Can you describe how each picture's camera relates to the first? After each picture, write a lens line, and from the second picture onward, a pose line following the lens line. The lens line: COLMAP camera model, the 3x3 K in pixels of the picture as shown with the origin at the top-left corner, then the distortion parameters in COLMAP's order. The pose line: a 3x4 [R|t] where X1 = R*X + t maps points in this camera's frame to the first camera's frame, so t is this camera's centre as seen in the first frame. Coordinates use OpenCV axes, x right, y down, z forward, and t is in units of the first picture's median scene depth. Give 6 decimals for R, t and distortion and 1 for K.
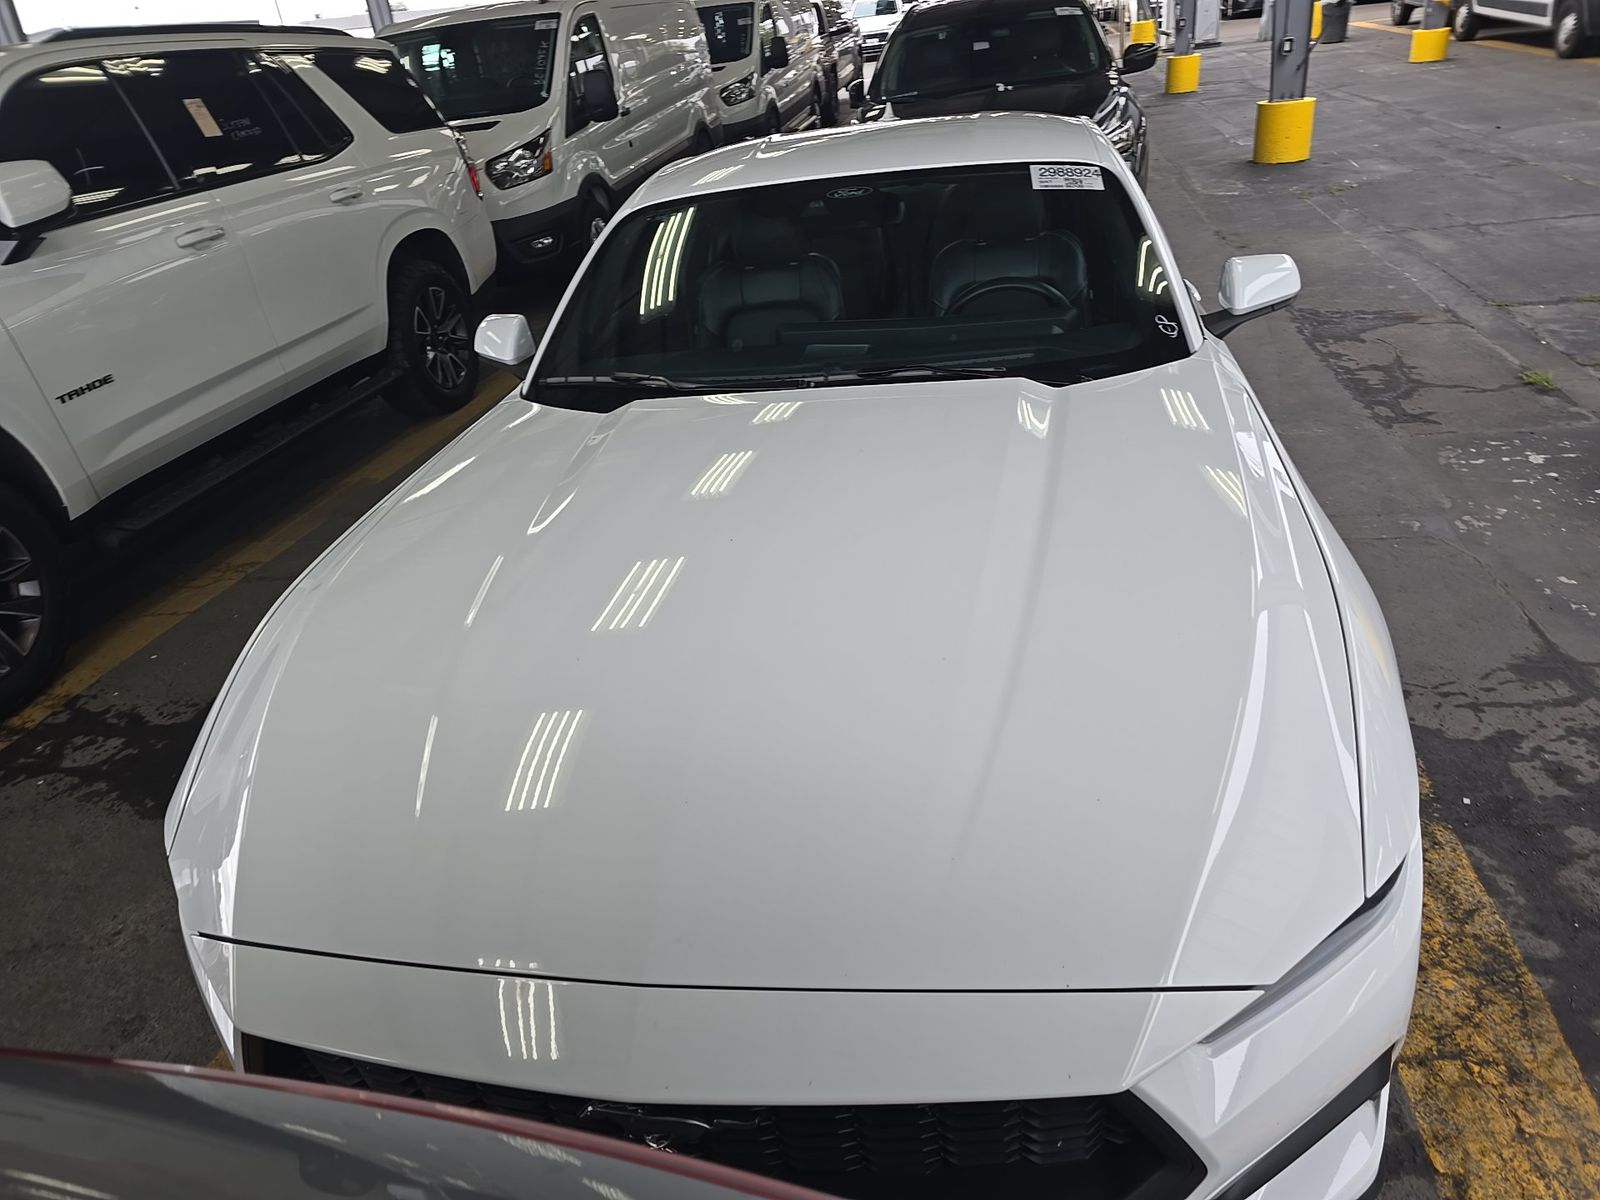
lens RADIAL K [[1084.0, 0, 805.1], [0, 1084.0, 601.0], [0, 0, 1]] dist [0.044265, -0.039045]
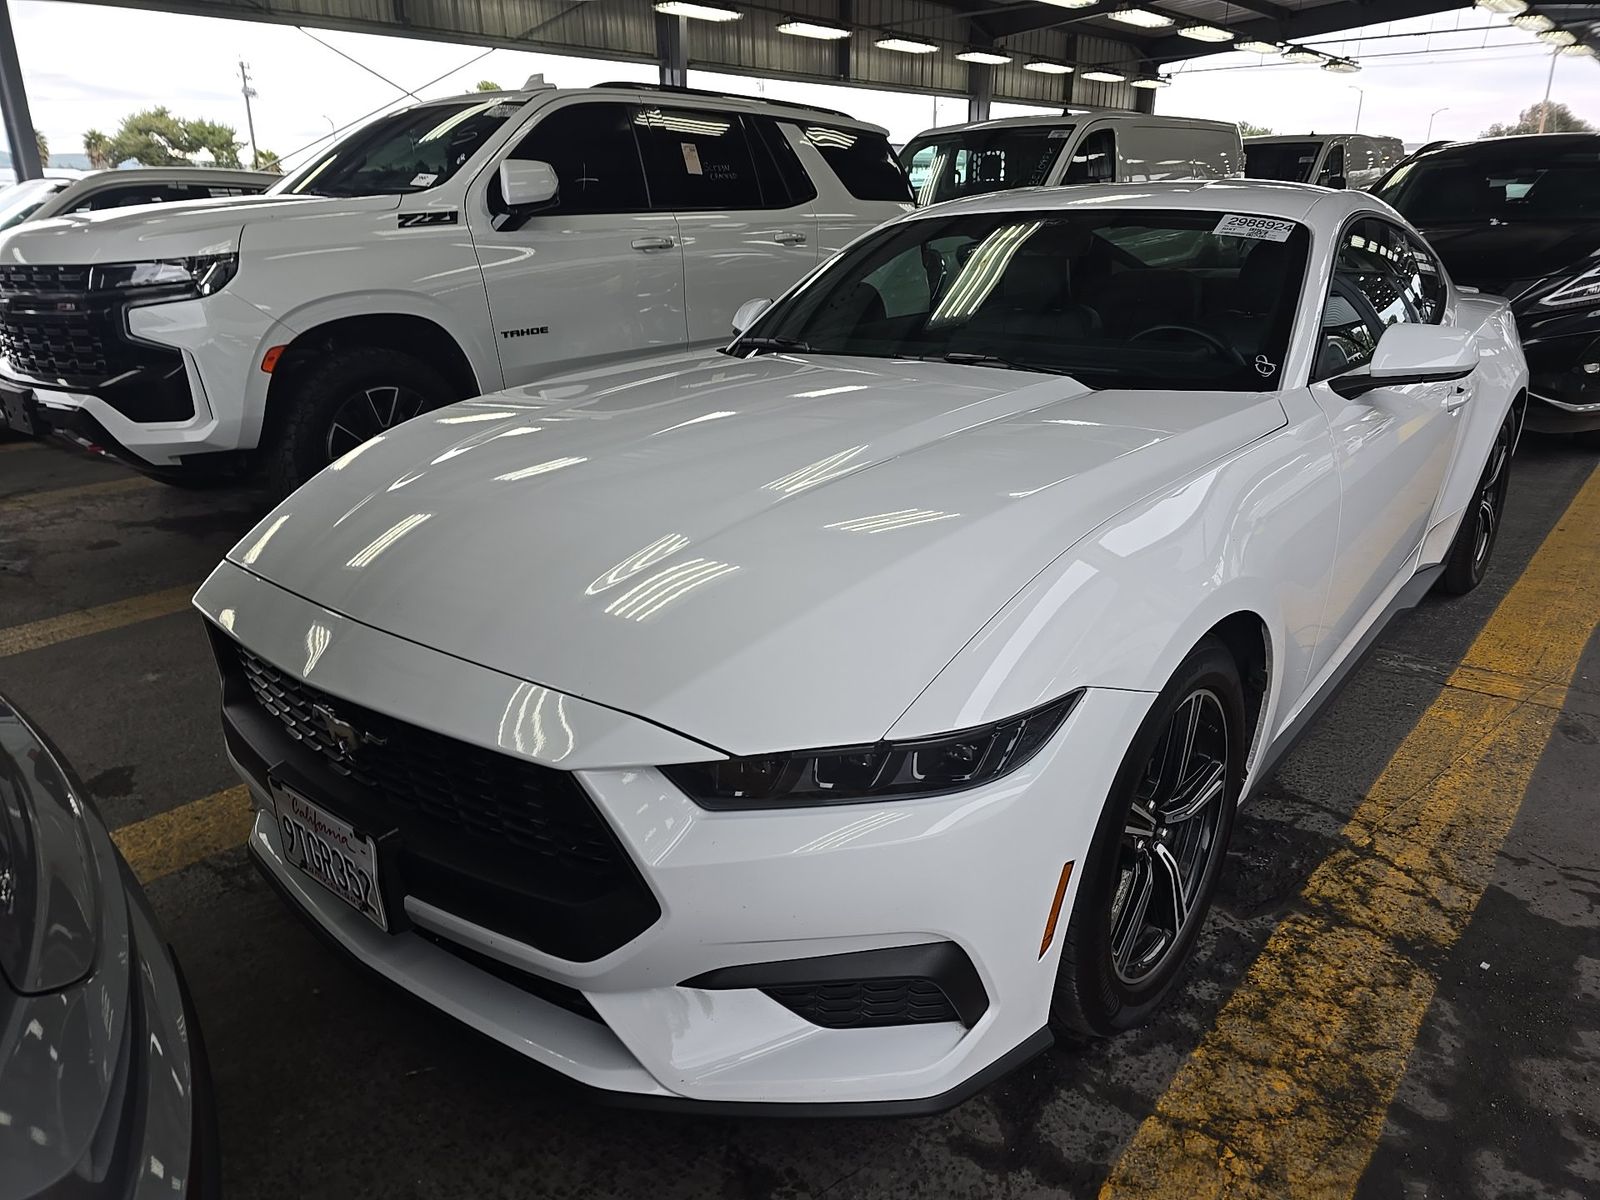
lens RADIAL K [[1084.0, 0, 804.3], [0, 1084.0, 603.0], [0, 0, 1]] dist [0.044265, -0.039045]
pose [[0.867716, 0.254312, -0.427077, 0.510954], [-0.297650, 0.953970, -0.036691, 0.120854], [0.398088, 0.158957, 0.903471, -0.003774]]
